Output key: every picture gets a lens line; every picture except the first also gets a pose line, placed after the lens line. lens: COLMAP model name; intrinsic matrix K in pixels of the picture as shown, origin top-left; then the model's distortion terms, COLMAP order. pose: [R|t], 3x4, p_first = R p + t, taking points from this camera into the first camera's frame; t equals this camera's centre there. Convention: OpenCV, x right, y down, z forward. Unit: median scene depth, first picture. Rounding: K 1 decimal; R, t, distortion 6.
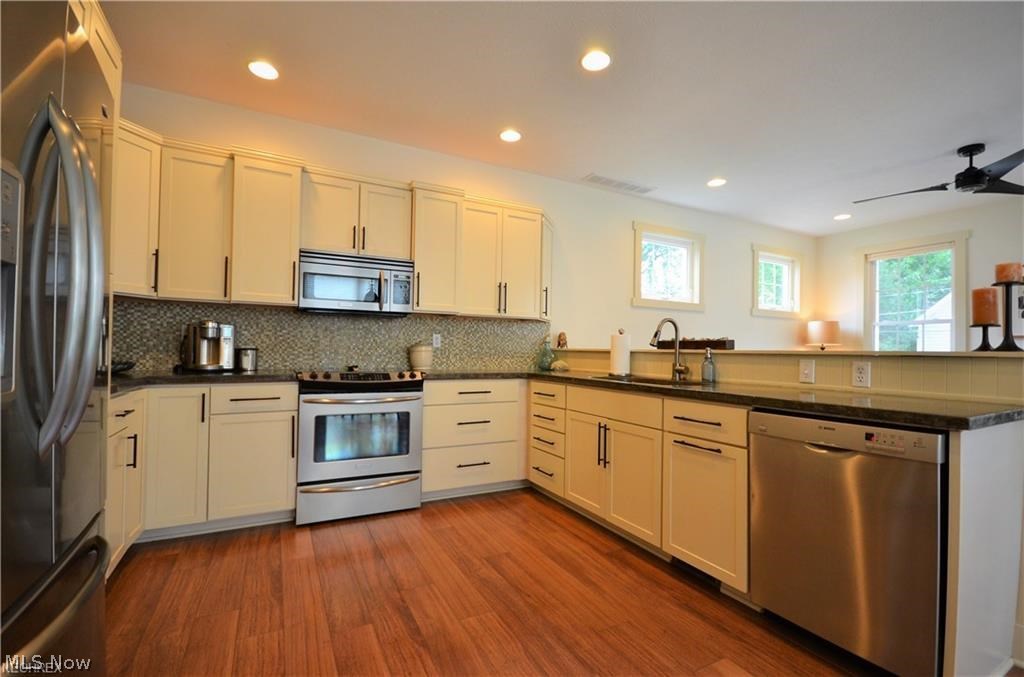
lens RADIAL K [[442.8, 0, 507.3], [0, 442.8, 344.5], [0, 0, 1]] dist [-0.000399, -0.000467]
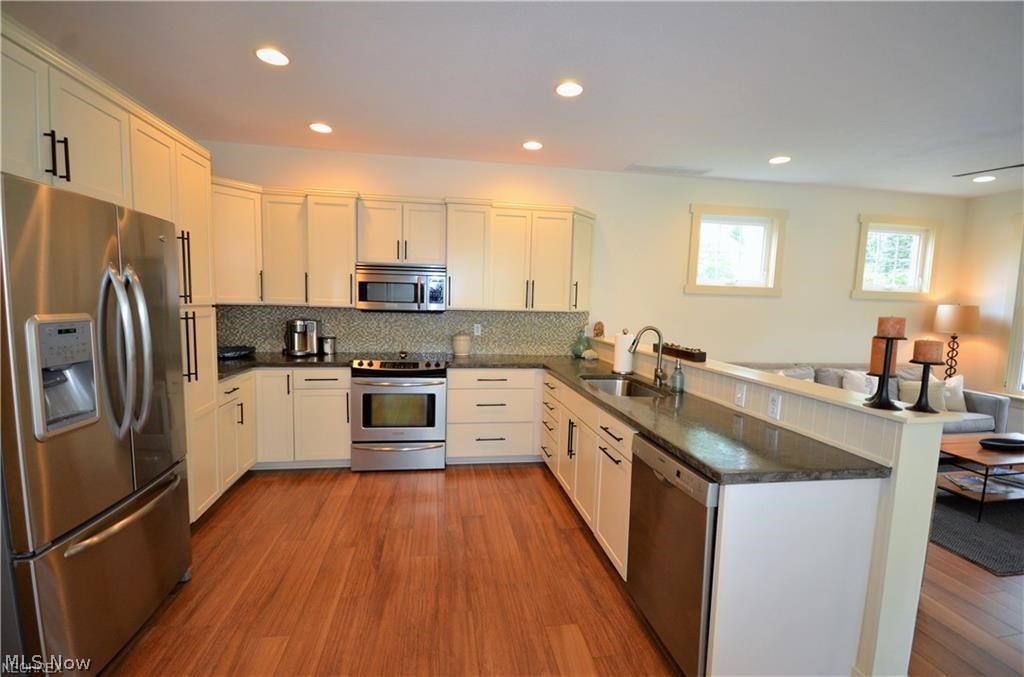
lens RADIAL K [[442.8, 0, 507.3], [0, 442.8, 344.5], [0, 0, 1]] dist [-0.000399, -0.000467]
pose [[0.948806, 0.041696, -0.313094, 0.356975], [-0.008738, 0.994334, 0.105940, -0.119429], [0.315738, -0.097781, 0.943795, -0.098359]]
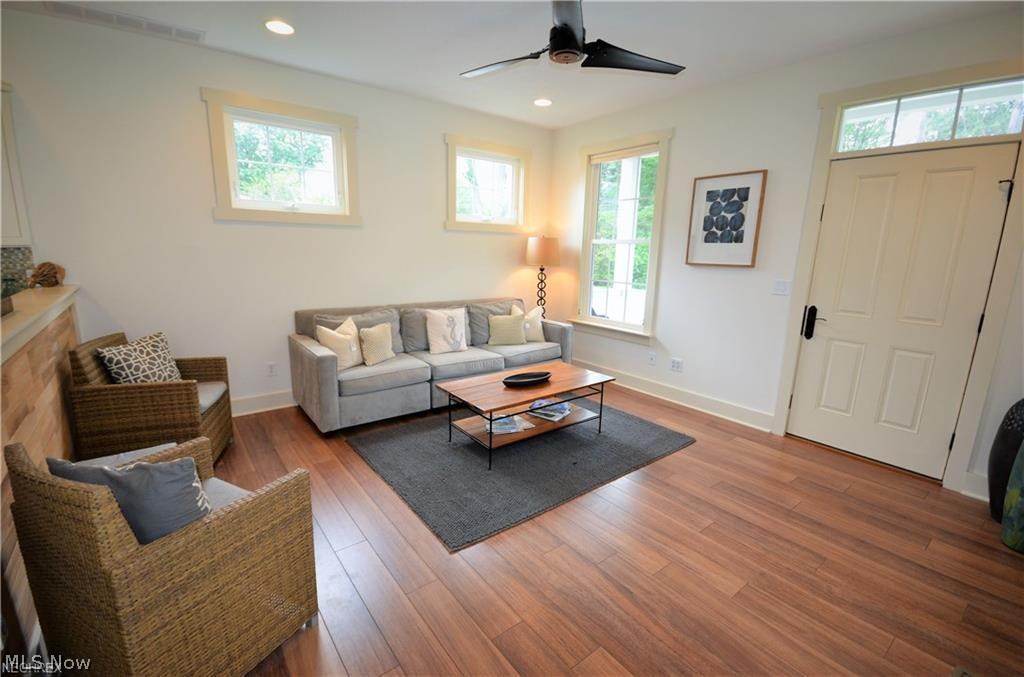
lens RADIAL K [[442.8, 0, 507.3], [0, 442.8, 344.5], [0, 0, 1]] dist [-0.000399, -0.000467]
pose [[0.983284, -0.030108, 0.179572, 0.986938], [-0.013535, 0.971418, 0.236988, -0.107211], [-0.181575, -0.235457, 0.954772, 0.311804]]
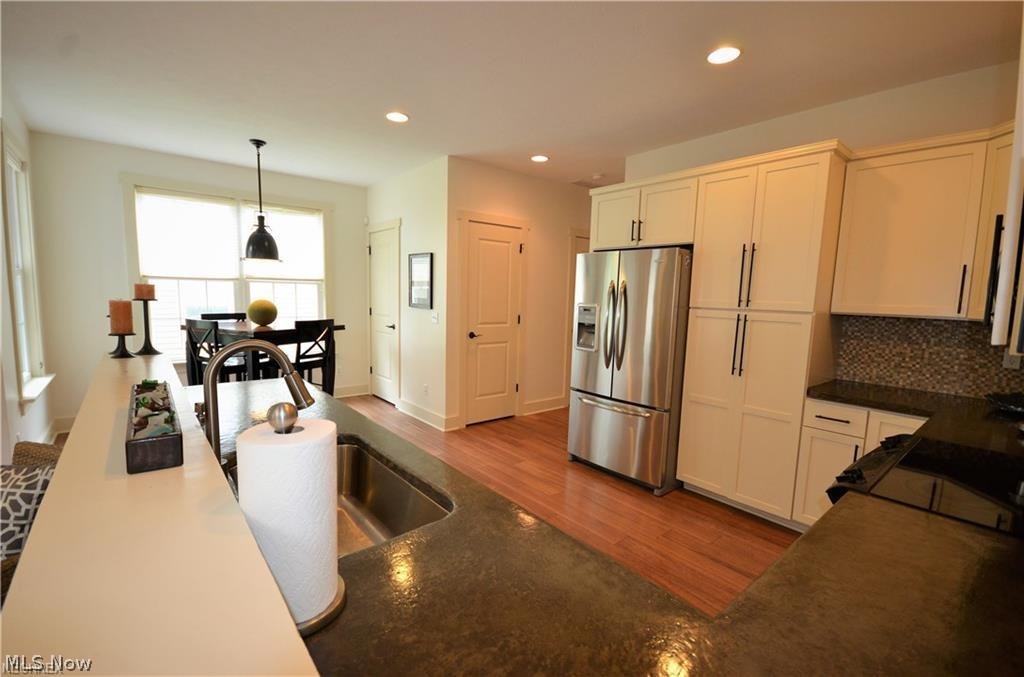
lens RADIAL K [[442.8, 0, 507.3], [0, 442.8, 344.5], [0, 0, 1]] dist [-0.000399, -0.000467]
pose [[-0.976753, -0.016847, -0.213703, 0.215281], [-0.038287, 0.994588, 0.096589, -0.095018], [0.210919, 0.102526, -0.972112, 1.342434]]
